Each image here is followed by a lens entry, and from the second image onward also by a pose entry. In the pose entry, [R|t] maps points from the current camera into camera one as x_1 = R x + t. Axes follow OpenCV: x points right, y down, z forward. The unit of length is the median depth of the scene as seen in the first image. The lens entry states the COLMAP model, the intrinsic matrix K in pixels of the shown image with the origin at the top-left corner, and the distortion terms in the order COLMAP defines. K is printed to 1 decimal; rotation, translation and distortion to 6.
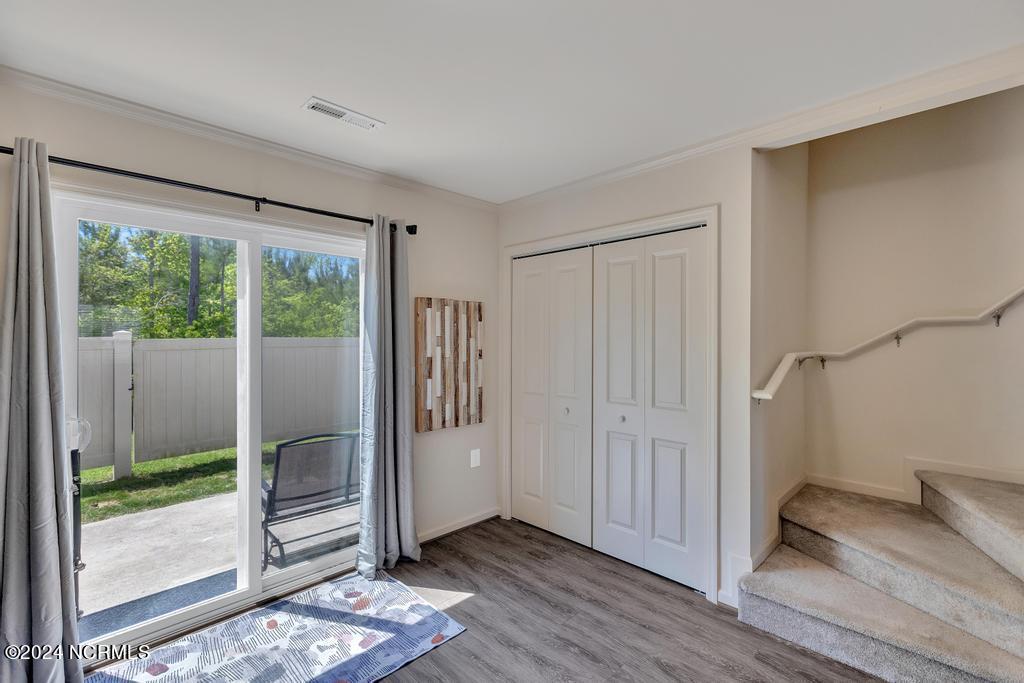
lens RADIAL K [[453.9, 0, 514.2], [0, 453.9, 342.6], [0, 0, 1]] dist [0.001307, -0.001769]
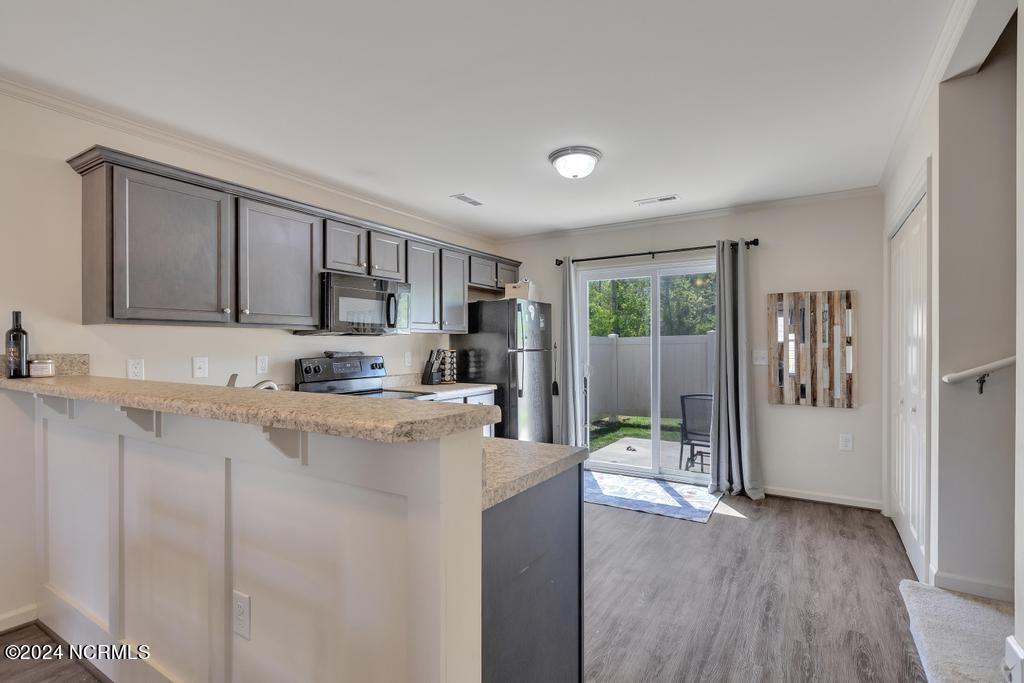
lens RADIAL K [[487.0, 0, 511.6], [0, 487.0, 343.0], [0, 0, 1]] dist [-0.017024, 0.000479]
pose [[0.228146, -0.000449, -0.973627, 0.983218], [-0.002681, 0.999996, -0.001090, 0.039921], [0.973623, 0.002859, 0.228144, 0.014390]]
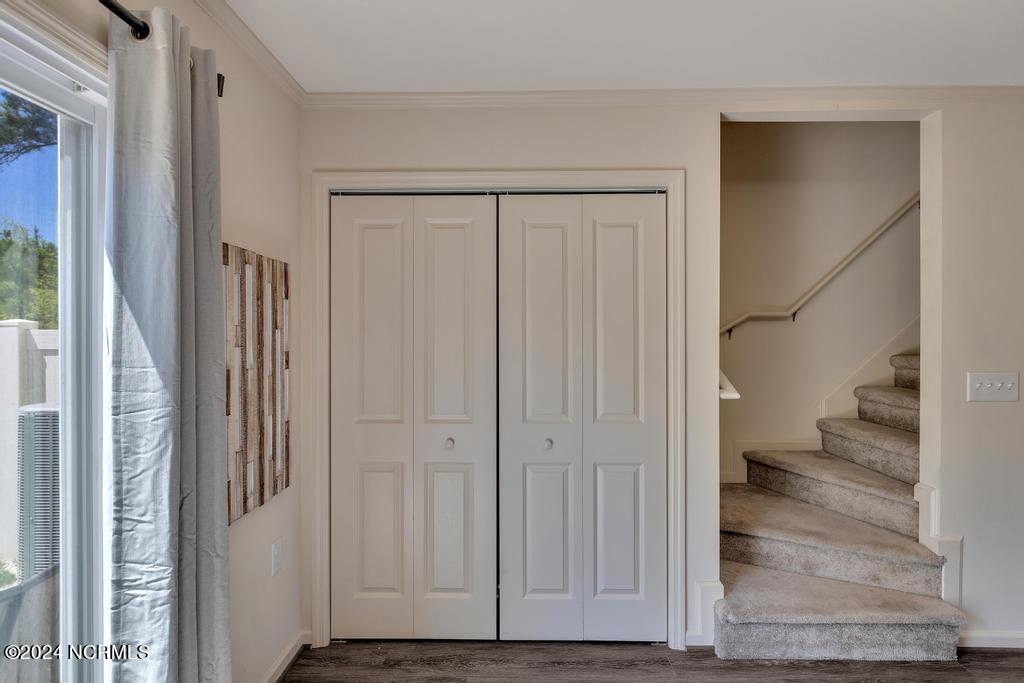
lens RADIAL K [[536.4, 0, 513.1], [0, 536.4, 337.2], [0, 0, 1]] dist [-0.003394, 0.000635]
pose [[0.720543, -0.005643, 0.693387, -0.389688], [0.006761, 0.999977, 0.001112, -0.000439], [-0.693377, 0.003886, 0.720565, 0.432327]]
